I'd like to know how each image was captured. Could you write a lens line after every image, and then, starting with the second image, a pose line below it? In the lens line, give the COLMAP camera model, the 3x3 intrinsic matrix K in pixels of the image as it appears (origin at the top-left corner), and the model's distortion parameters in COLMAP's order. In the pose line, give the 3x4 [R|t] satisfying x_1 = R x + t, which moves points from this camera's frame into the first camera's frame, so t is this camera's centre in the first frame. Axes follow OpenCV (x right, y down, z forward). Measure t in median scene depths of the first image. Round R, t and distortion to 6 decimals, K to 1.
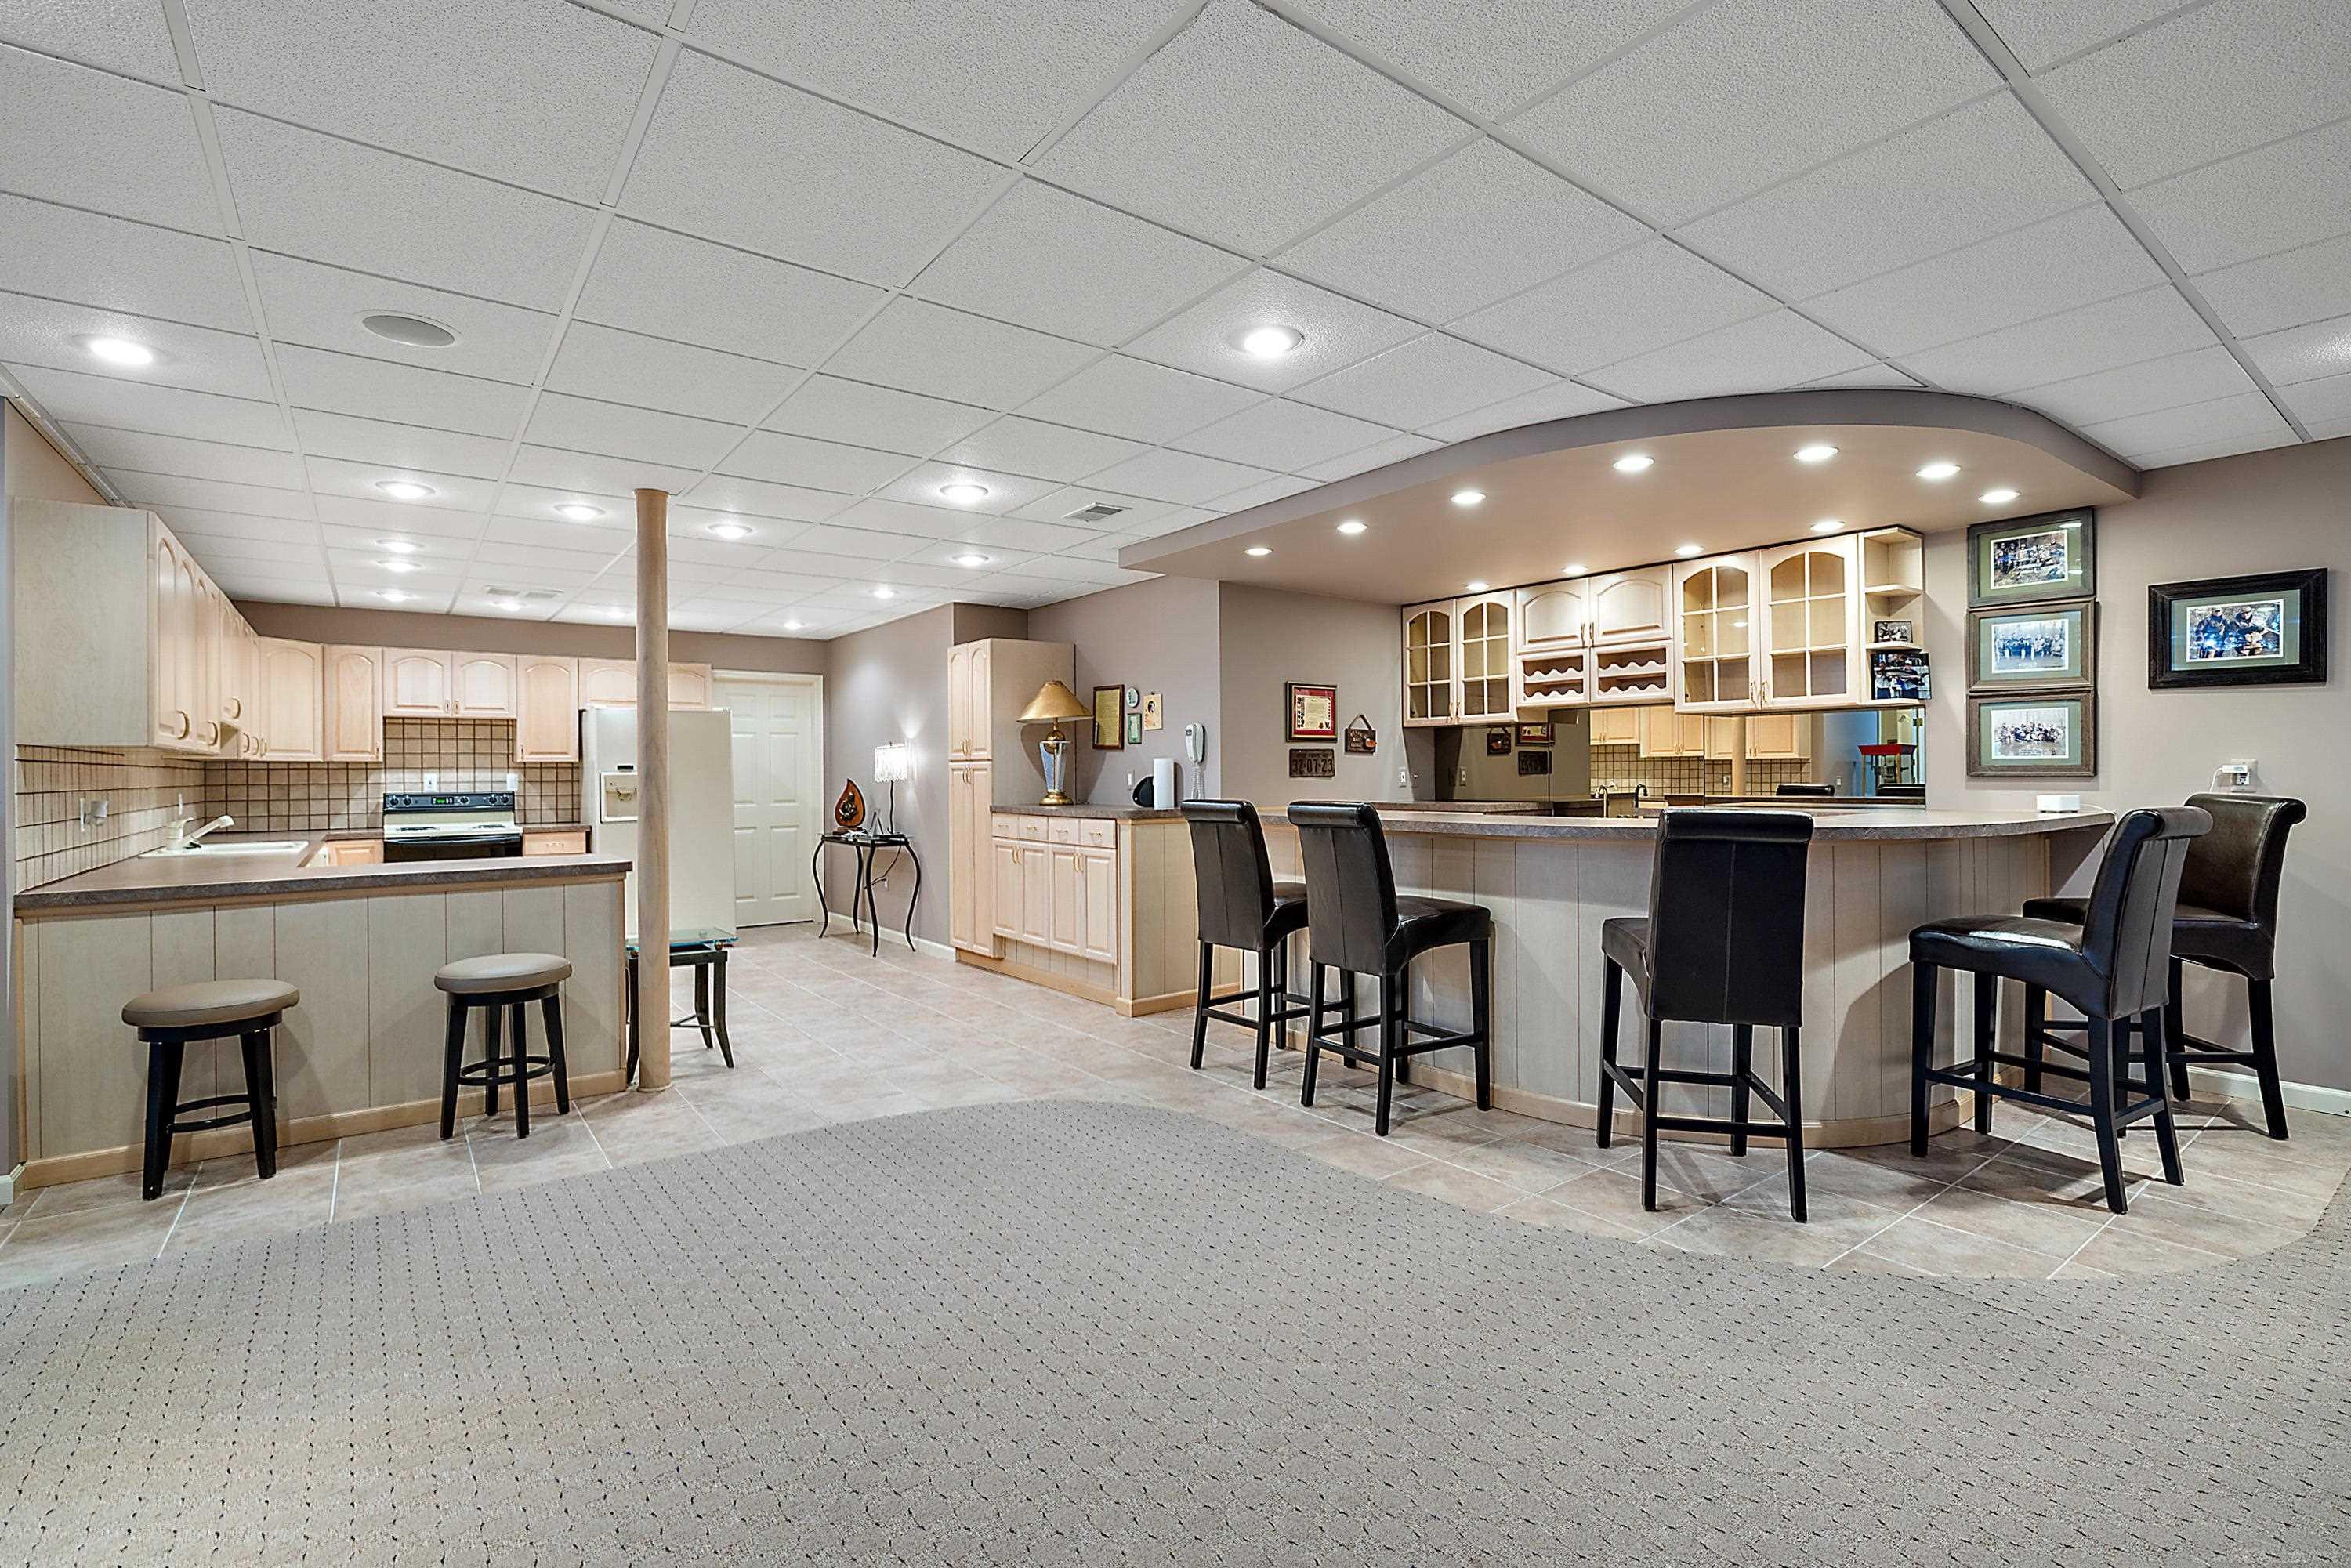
lens RADIAL K [[1081.1, 0, 1179.8], [0, 1081.1, 780.2], [0, 0, 1]] dist [0.000463, 0.000046]
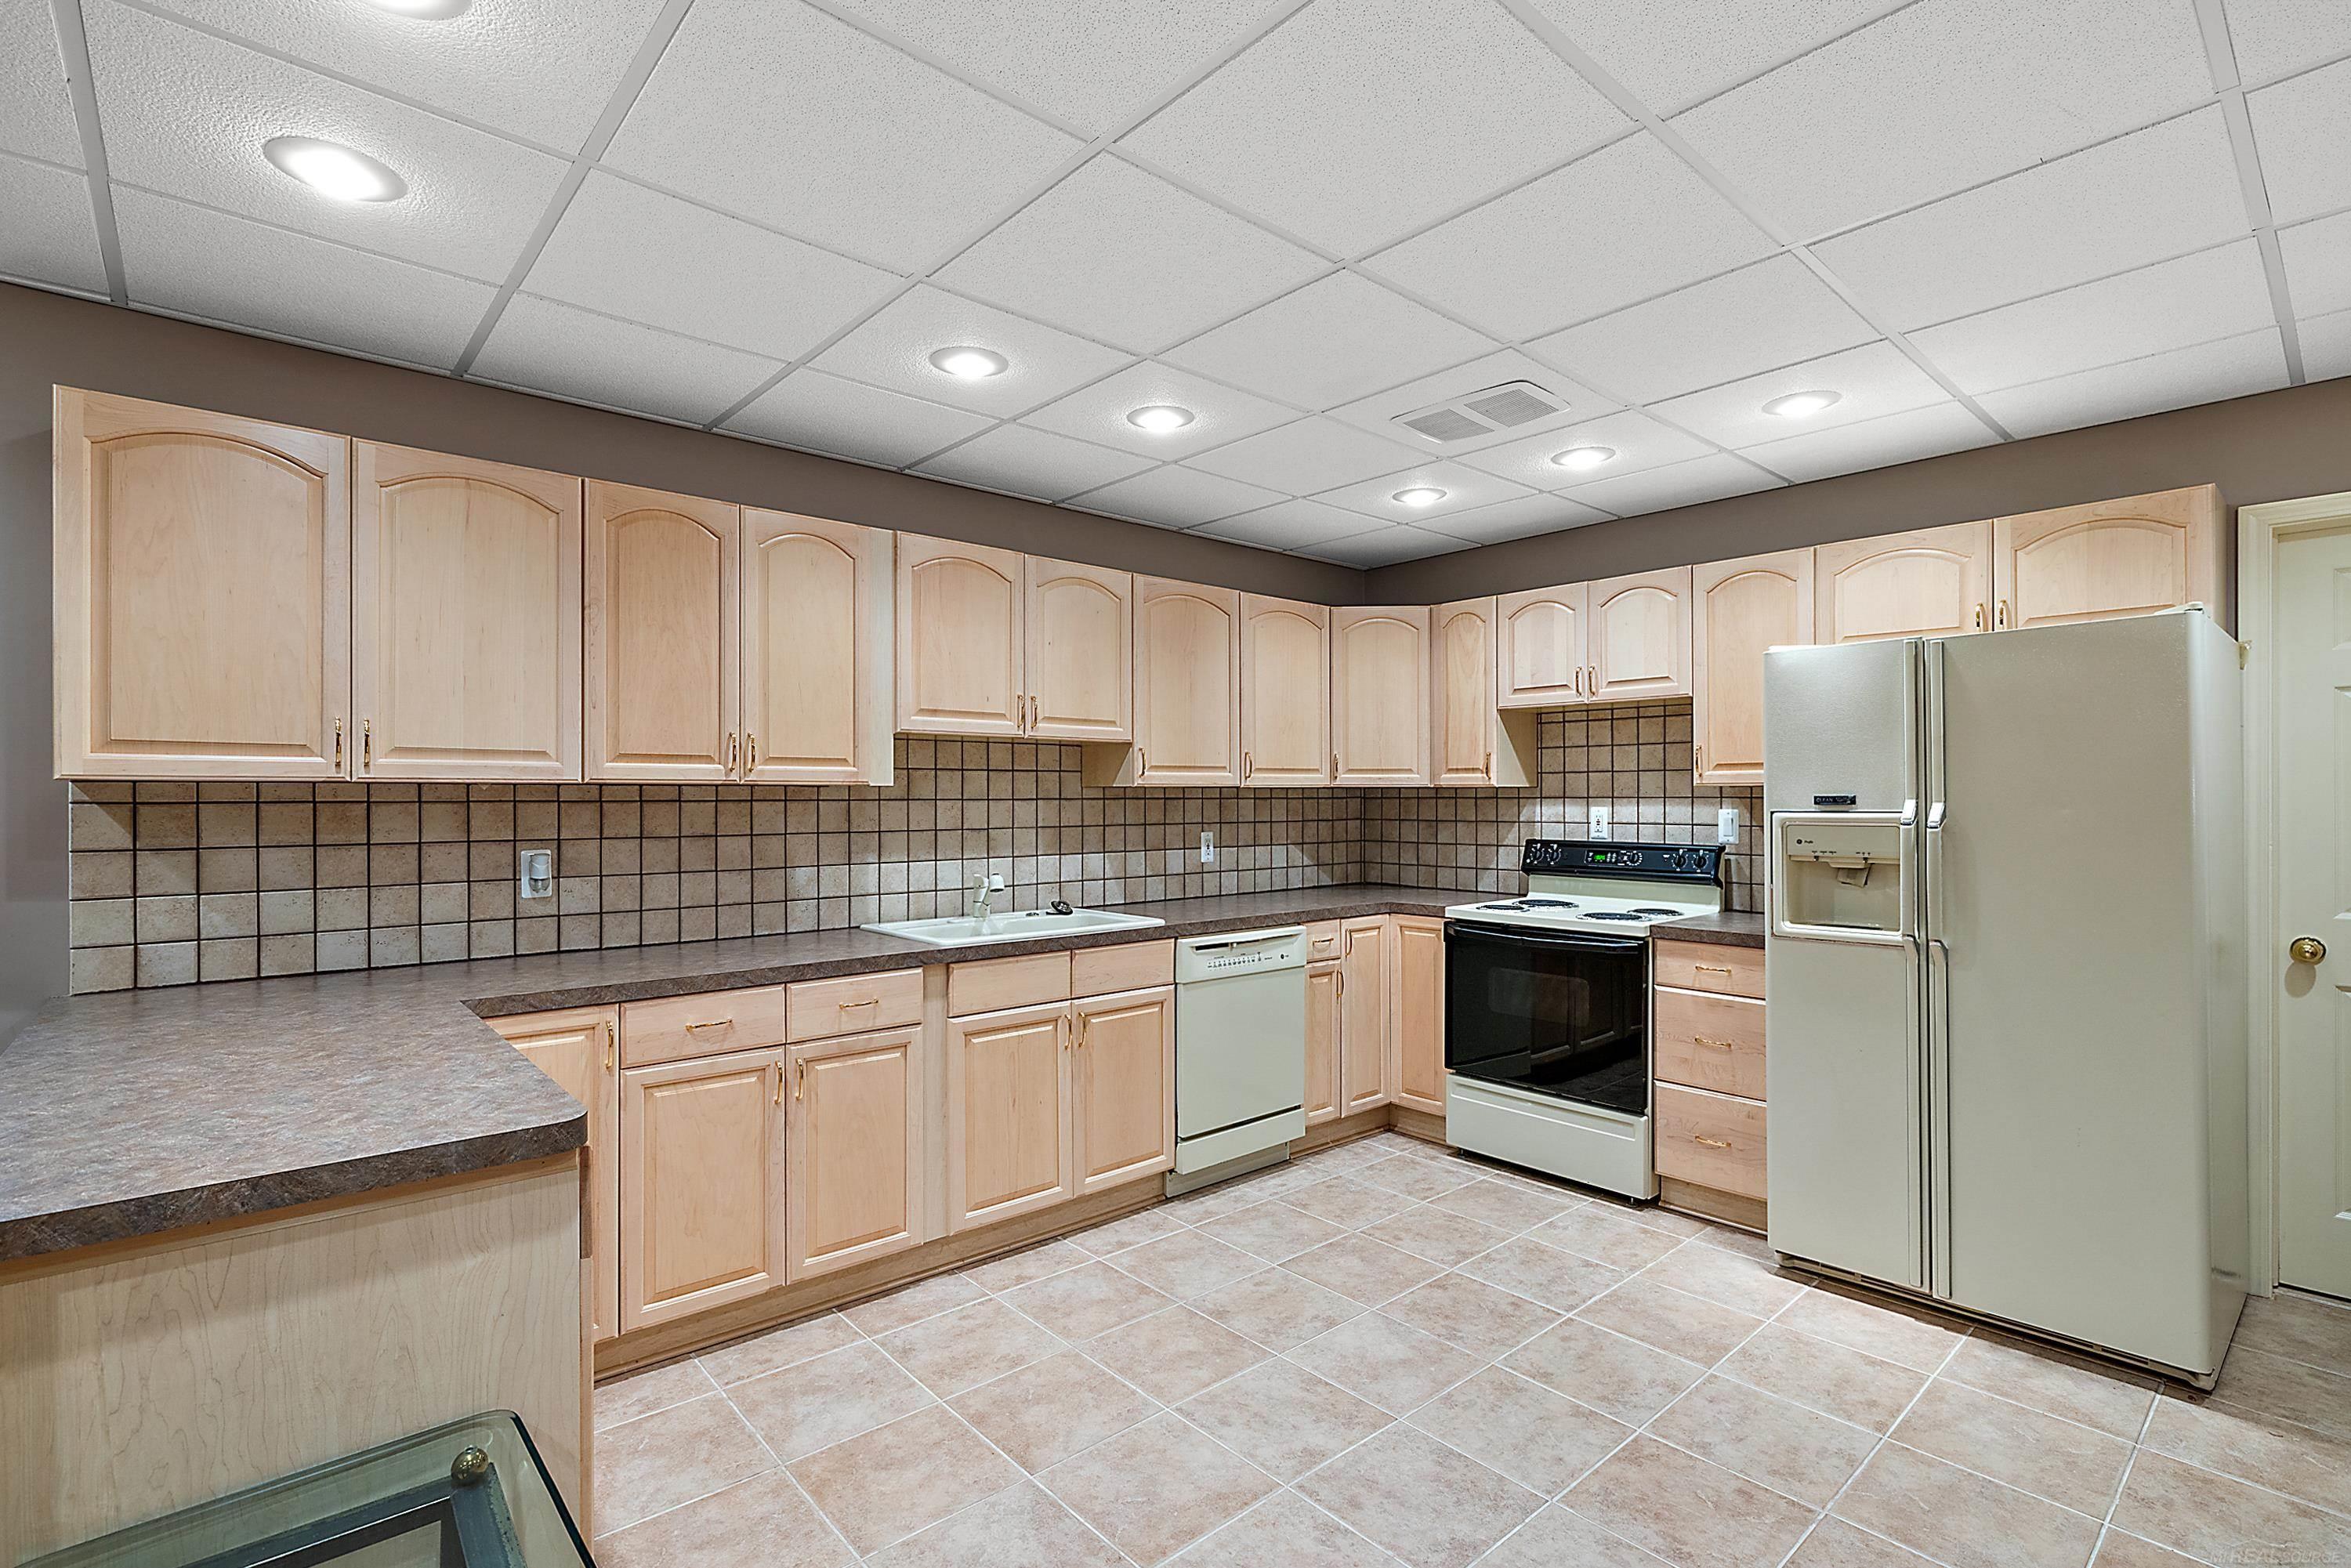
lens RADIAL K [[1081.1, 0, 1177.1], [0, 1081.1, 791.9], [0, 0, 1]] dist [0.000463, 0.000046]
pose [[0.083752, 0.003665, -0.996480, -0.152517], [-0.007081, 0.999970, 0.003082, -0.014395], [0.996461, 0.006798, 0.083776, 0.750438]]
